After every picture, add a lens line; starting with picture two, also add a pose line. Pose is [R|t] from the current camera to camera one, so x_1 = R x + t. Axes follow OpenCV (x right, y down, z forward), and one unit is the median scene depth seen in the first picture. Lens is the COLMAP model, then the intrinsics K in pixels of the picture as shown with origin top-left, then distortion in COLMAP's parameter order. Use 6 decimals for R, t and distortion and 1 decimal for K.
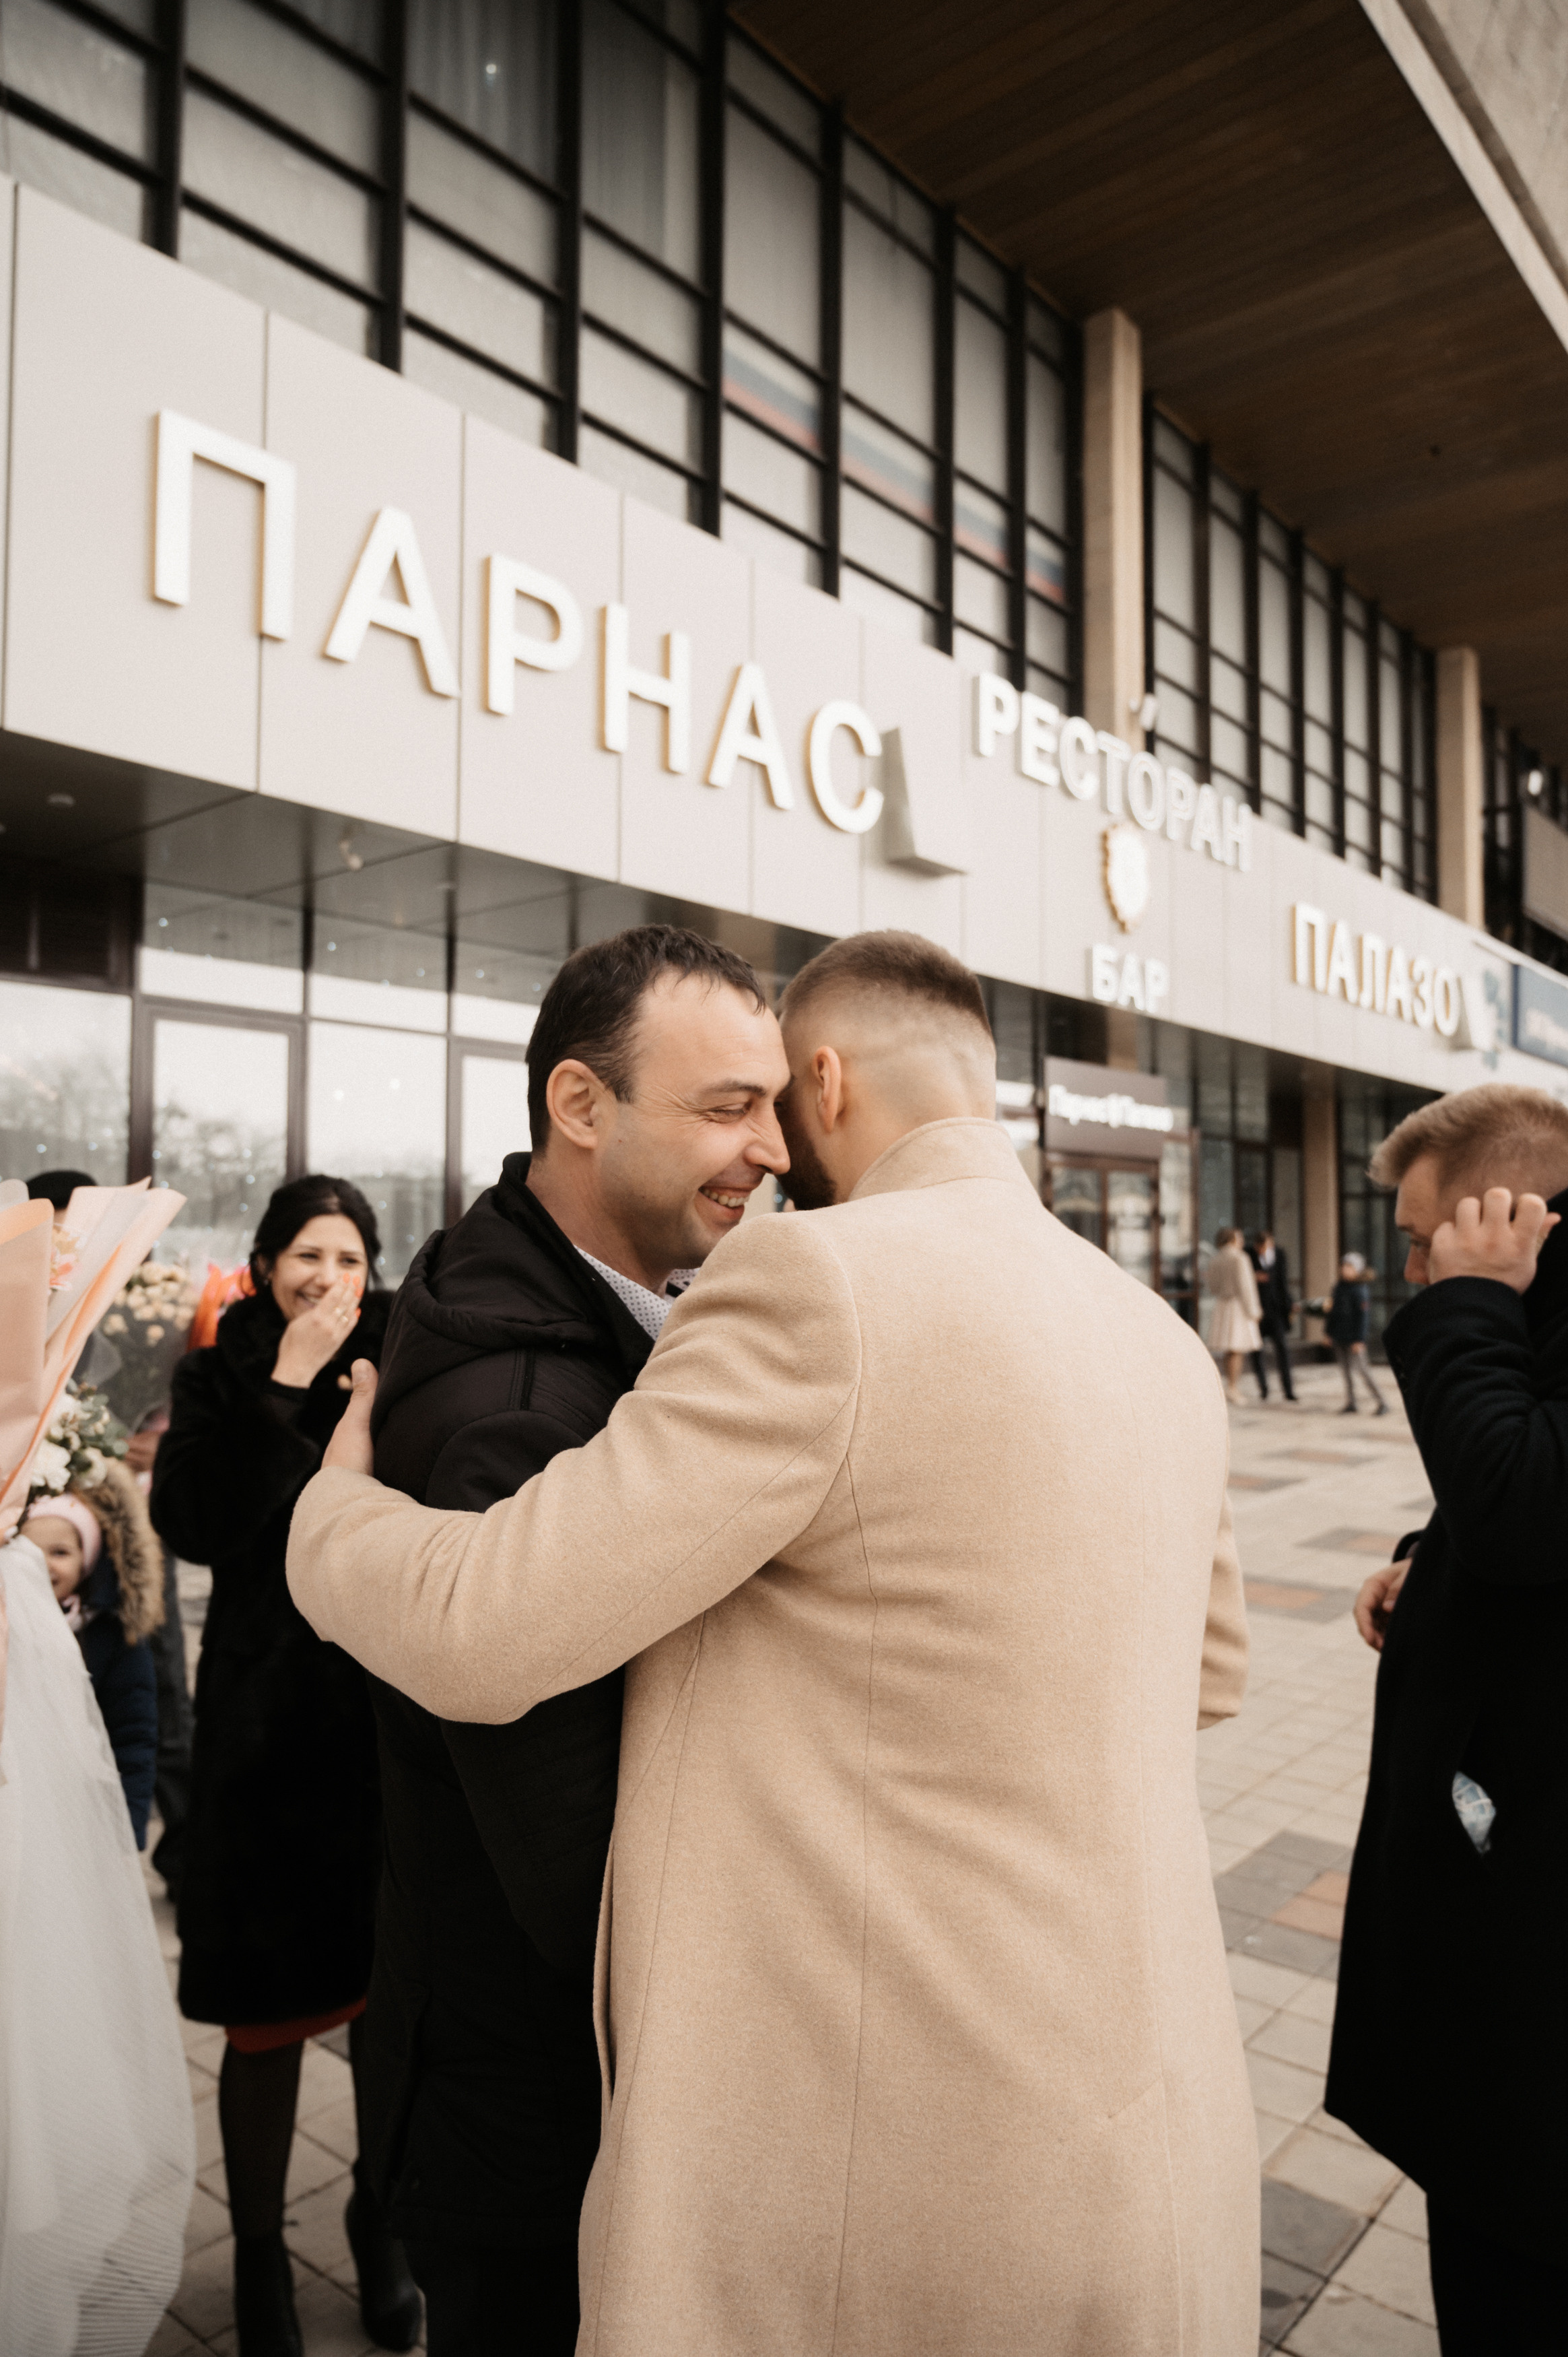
lens RADIAL K [[1583.7, 0, 786.2], [0, 1583.7, 1184.9], [0, 0, 1]] dist [-0.006439, 0.000493]
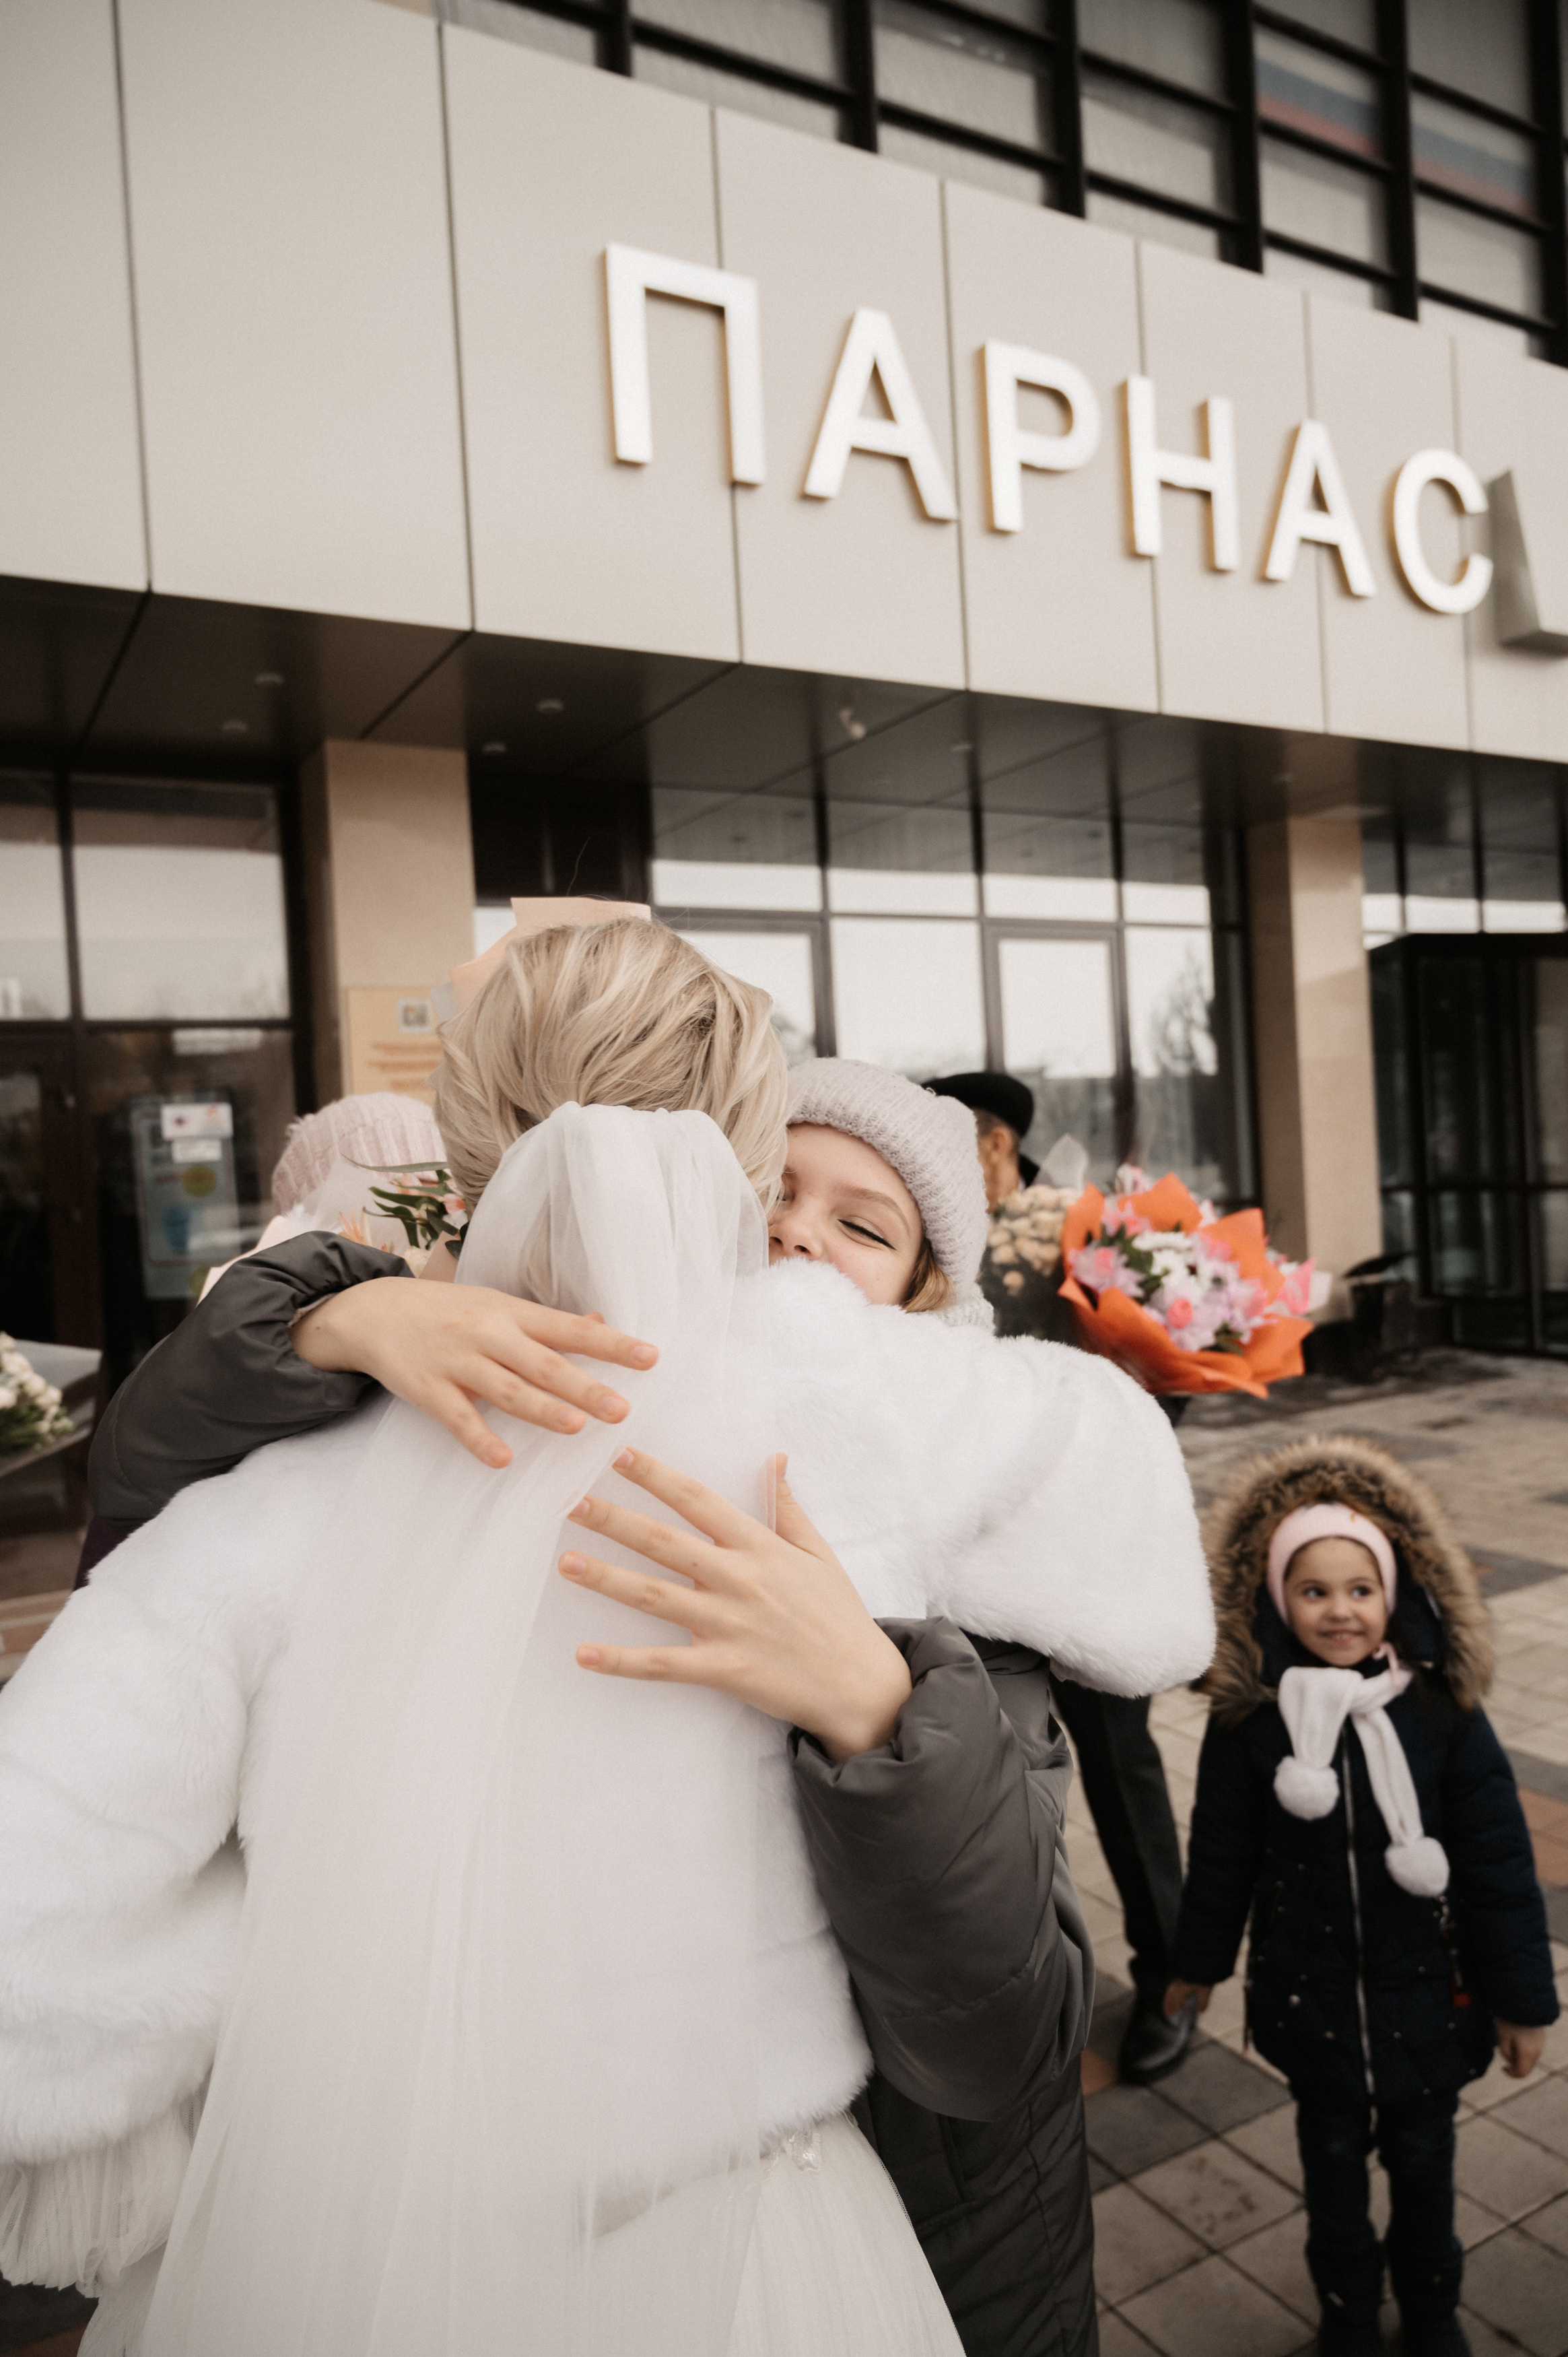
lens RADIAL K [[1609.8, 0, 784.0], [0, 1609.8, 1178.5], [0, 0, 1]] dist [-0.003022, 0.002193]
pose [[0.935923, -0.049538, -0.348703, -0.007006], [0.071546, 0.996157, 0.050514, -0.001460], [0.344861, -0.072226, 0.935871, 0.106054]]
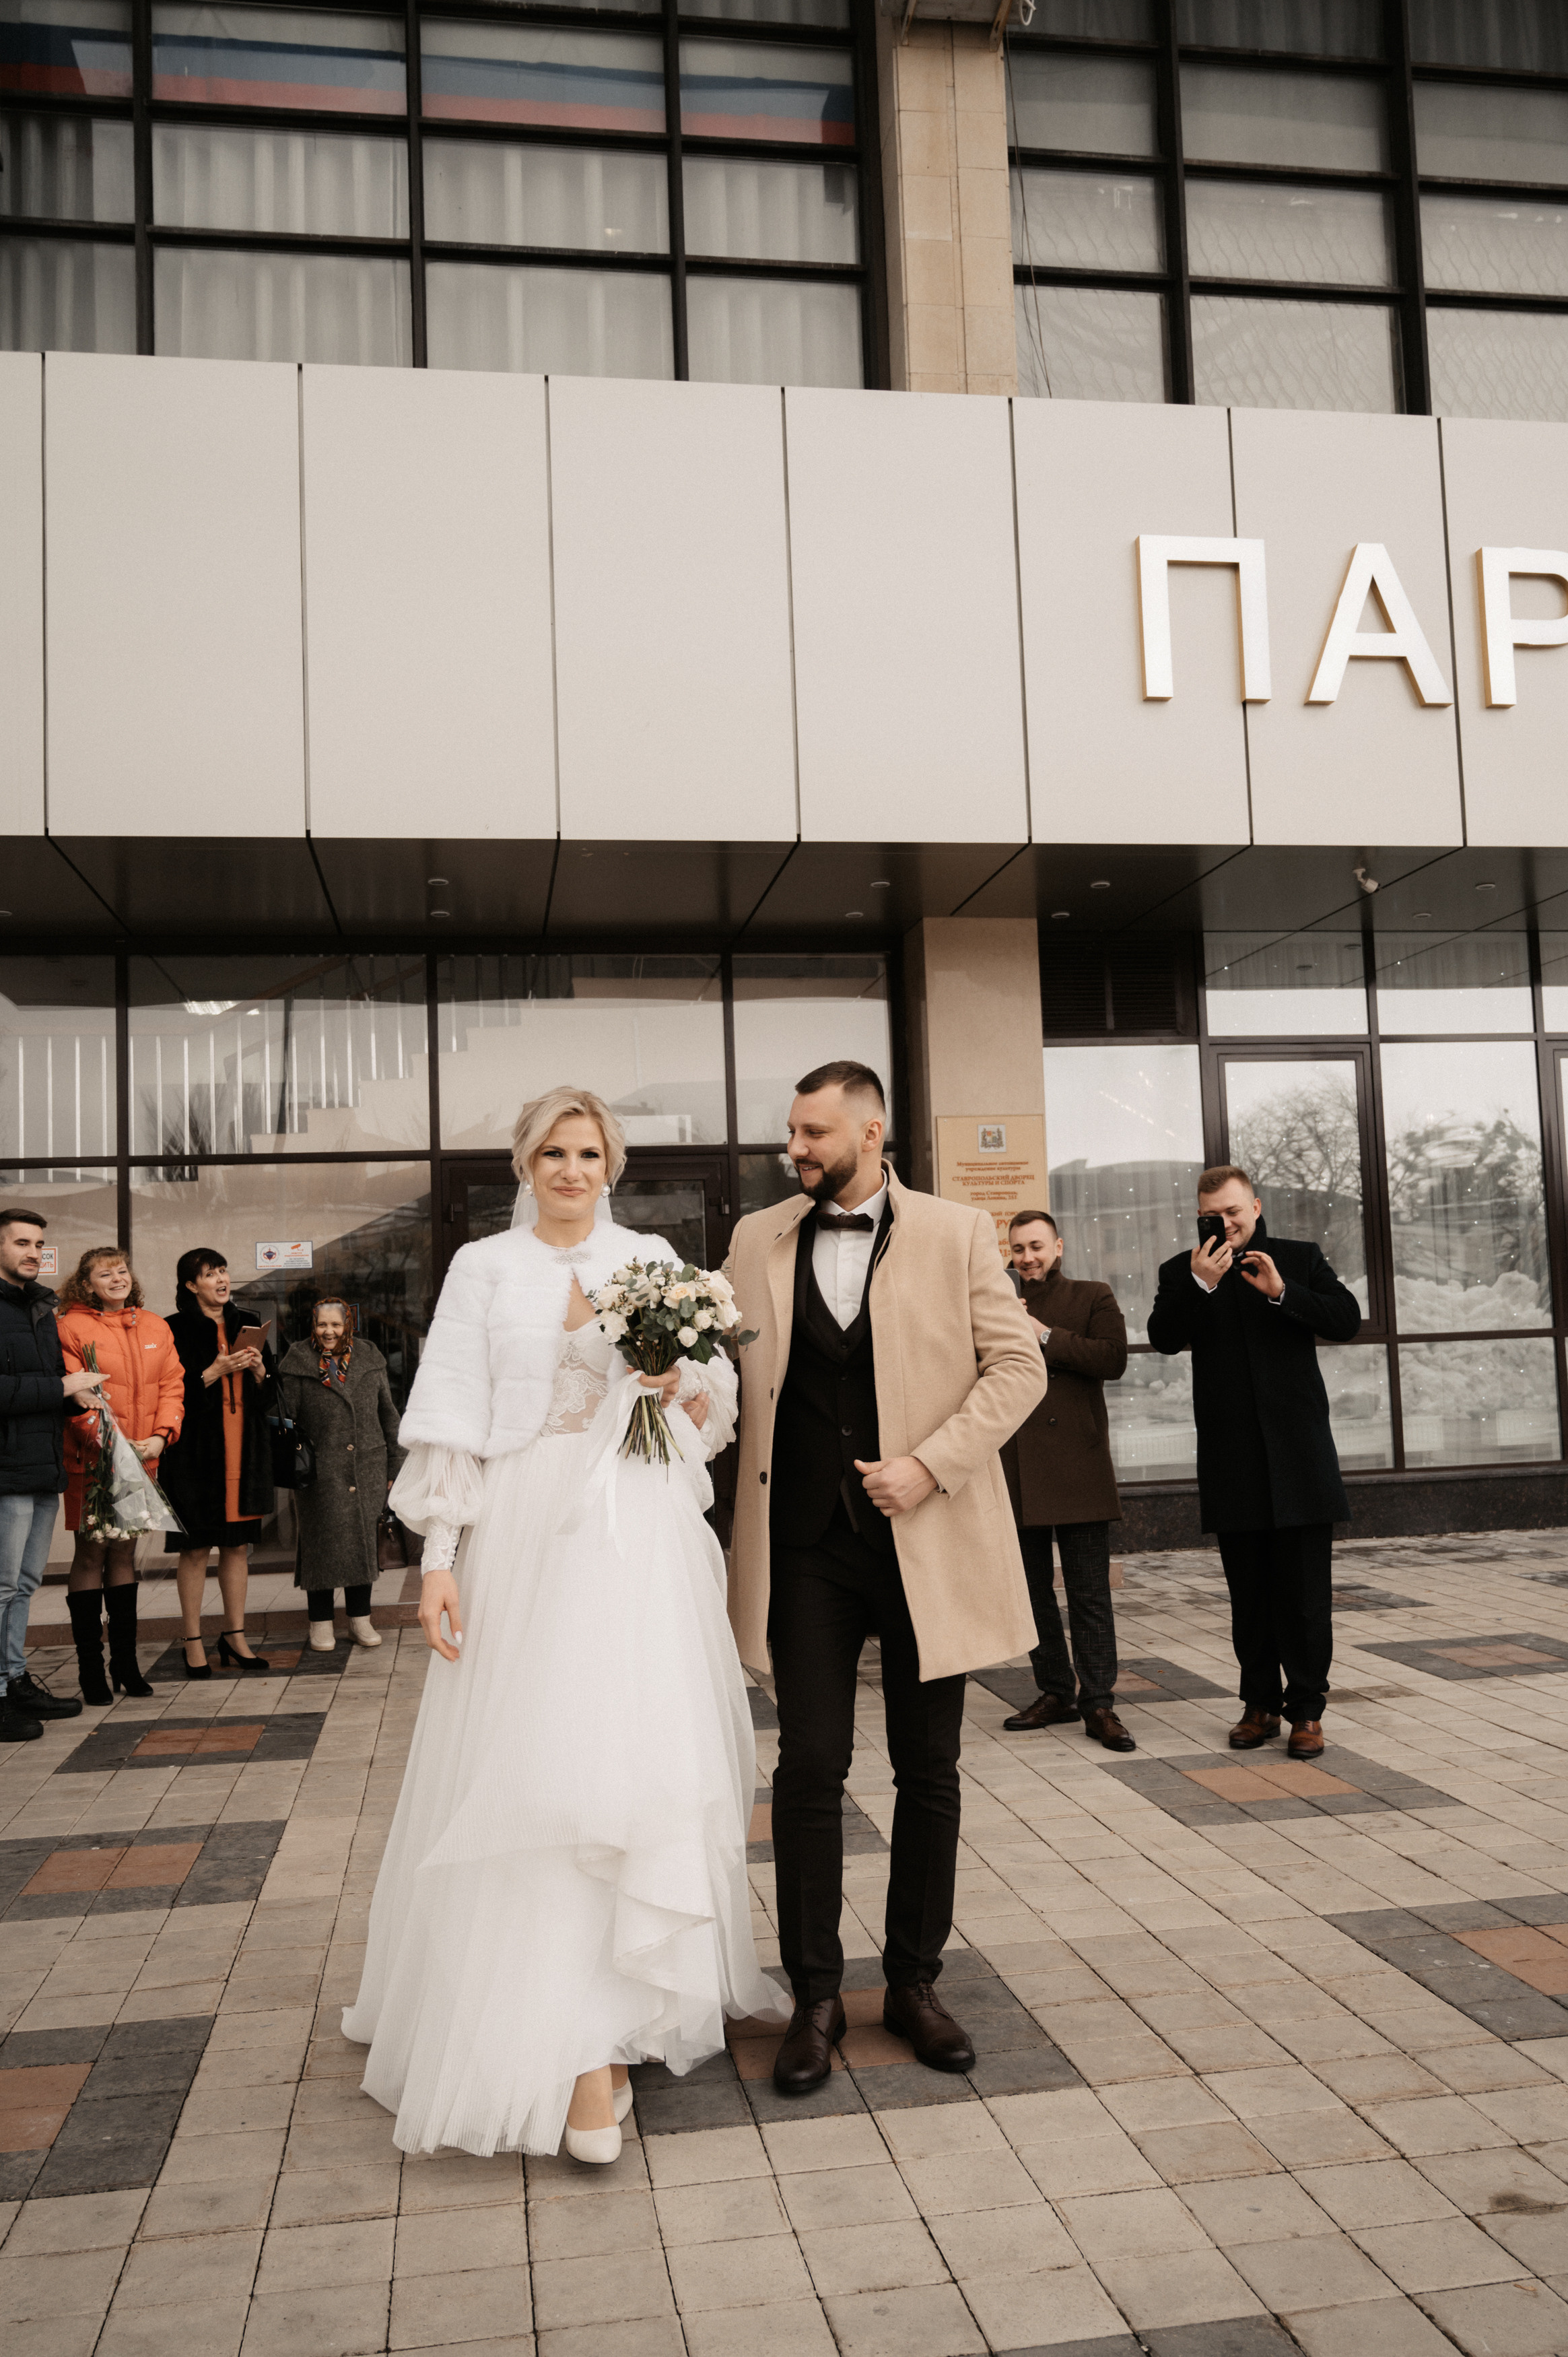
lens RADIAL K [[1942.1, 0, 784.0], [0, 1942.1, 1178.5], [0, 0, 1]] dist [-0.002510, -0.000971]
pose [[0.755418, -0.080779, -0.650244, 0.211541], [0.063650, 0.996725, -0.049876, 0.019520], [0.652144, -0.003711, 0.758086, -0.171895]]
